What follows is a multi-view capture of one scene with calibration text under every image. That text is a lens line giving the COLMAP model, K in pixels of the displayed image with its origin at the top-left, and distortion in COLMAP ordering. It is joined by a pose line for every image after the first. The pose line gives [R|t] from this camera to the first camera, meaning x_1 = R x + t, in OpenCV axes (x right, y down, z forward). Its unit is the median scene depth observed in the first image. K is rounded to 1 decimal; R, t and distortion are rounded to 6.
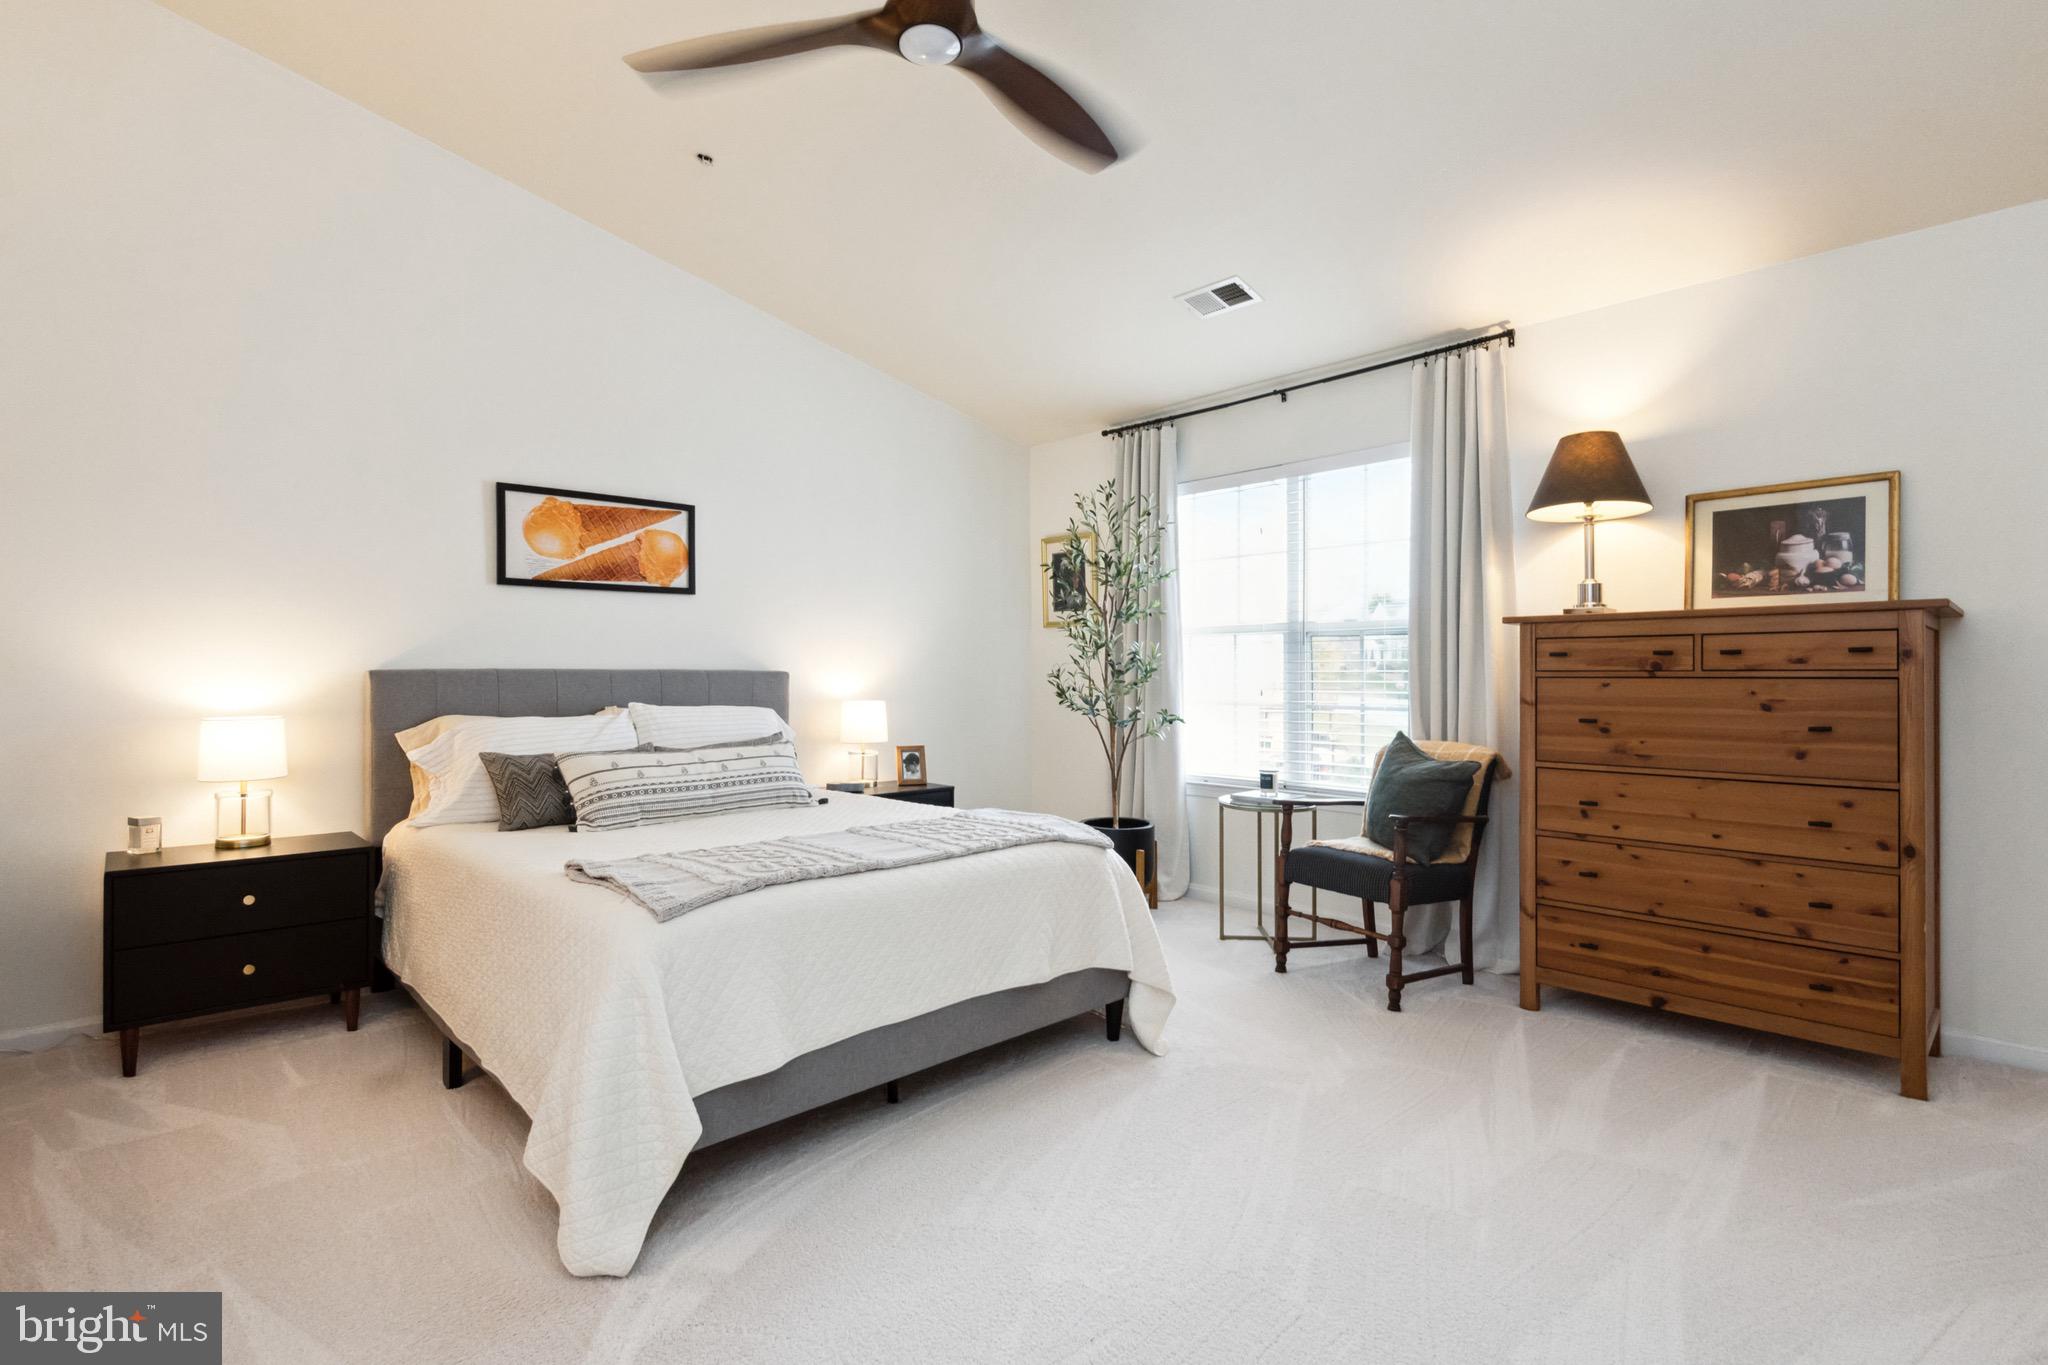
lens RADIAL K [[986.2, 0, 1028.9], [0, 986.2, 667.1], [0, 0, 1]] dist [0.040665, 0.000223]
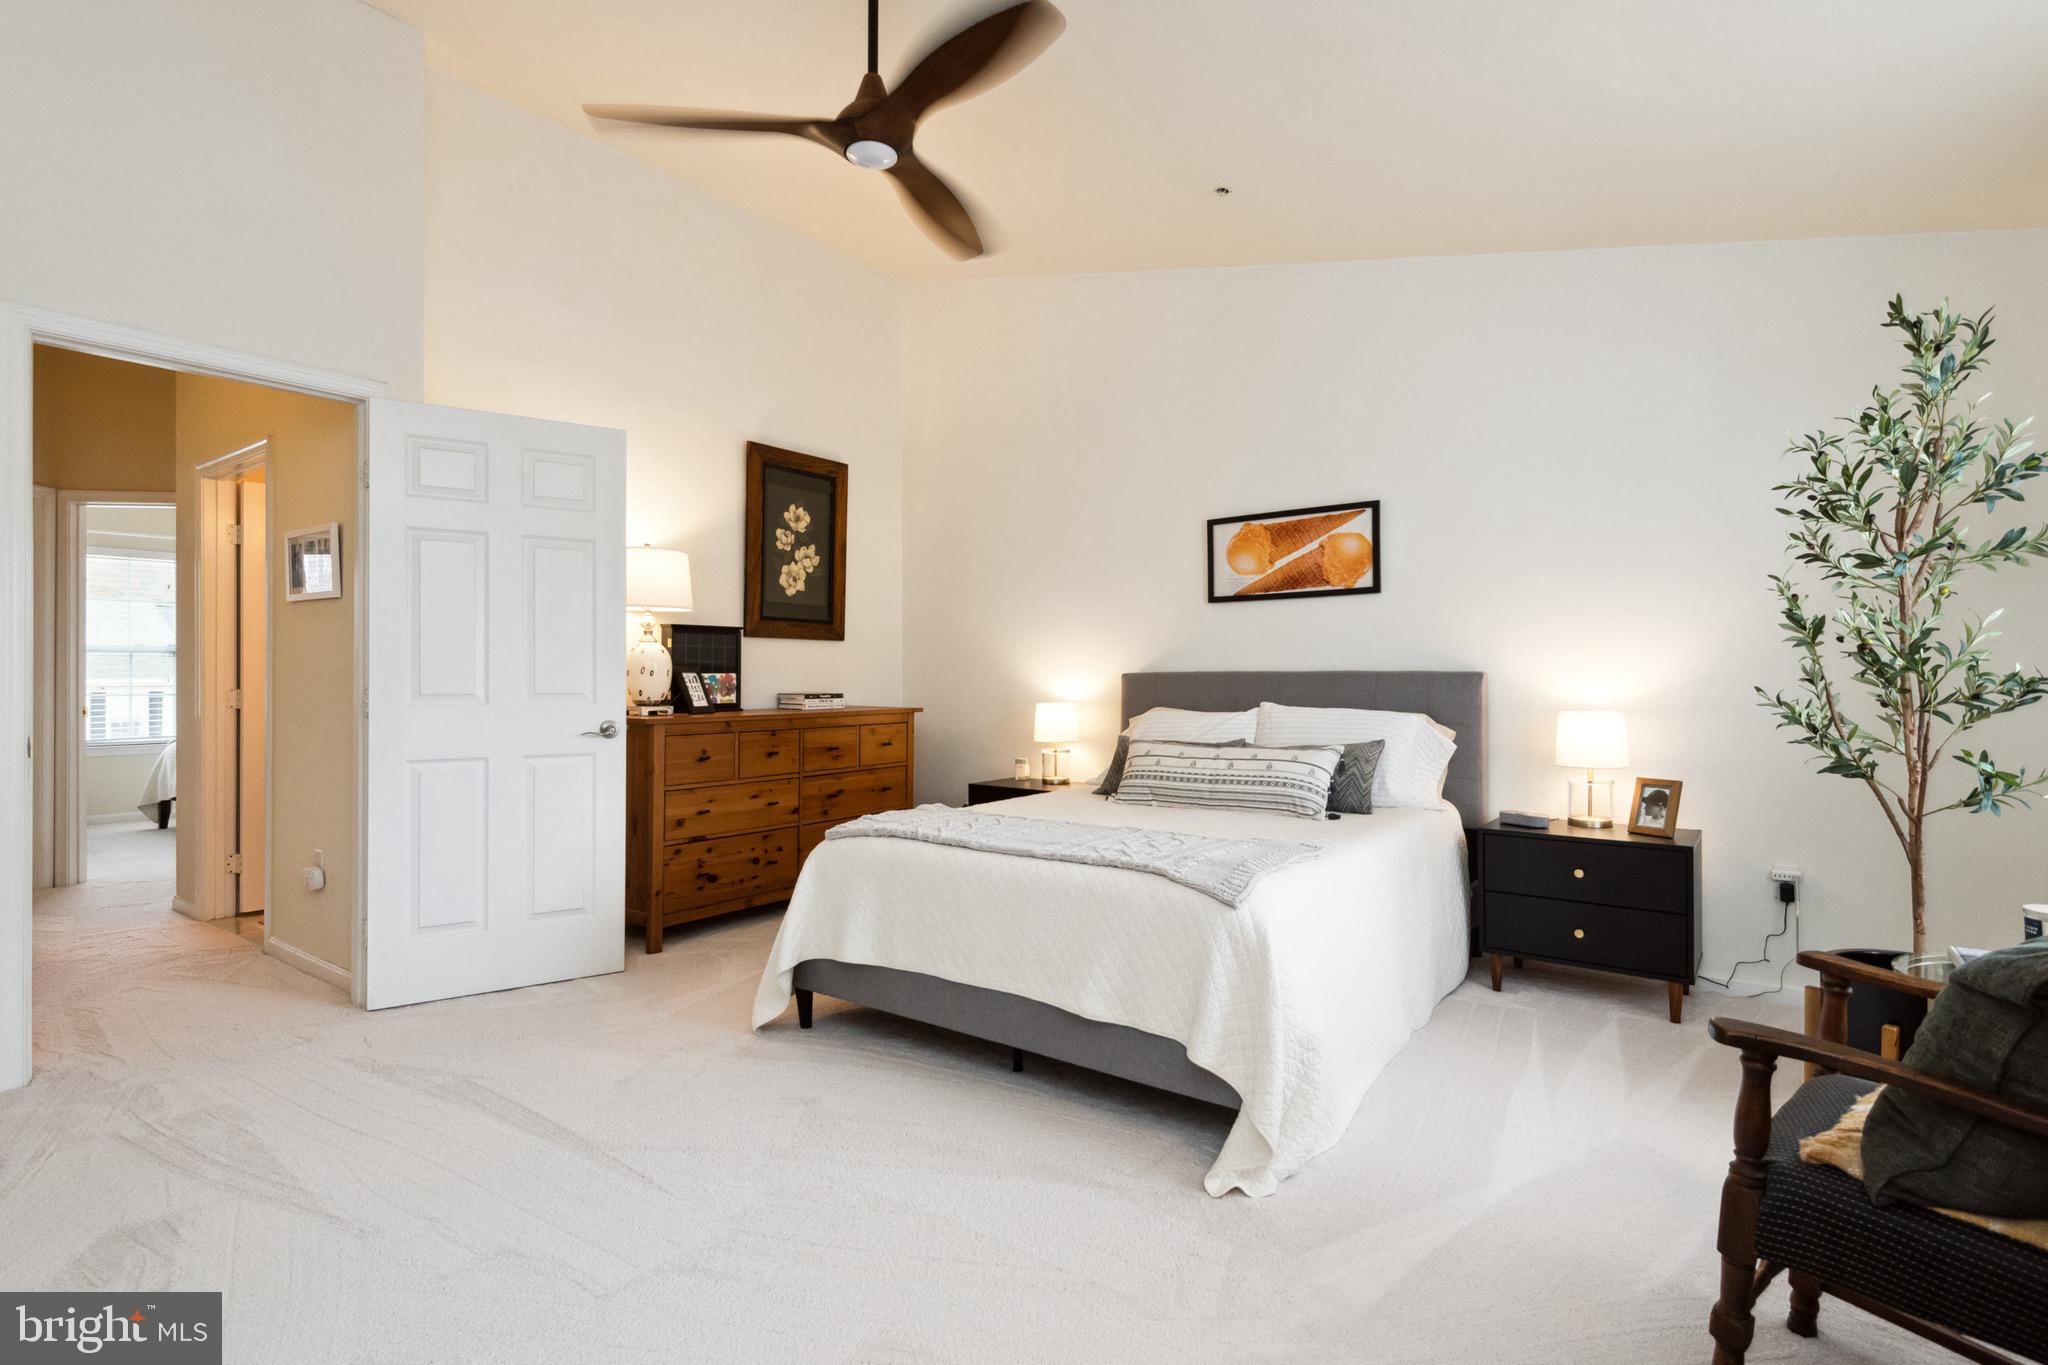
lens RADIAL K [[999.8, 0, 1024.0], [0, 999.8, 682.5], [0, 0, 1]] dist [0.019631, -0.000212]
pose [[0.153238, 0.007732, -0.988159, 0.612451], [0.009201, 0.999915, 0.009251, 0.001741], [0.988147, -0.010510, 0.153154, 0.546271]]
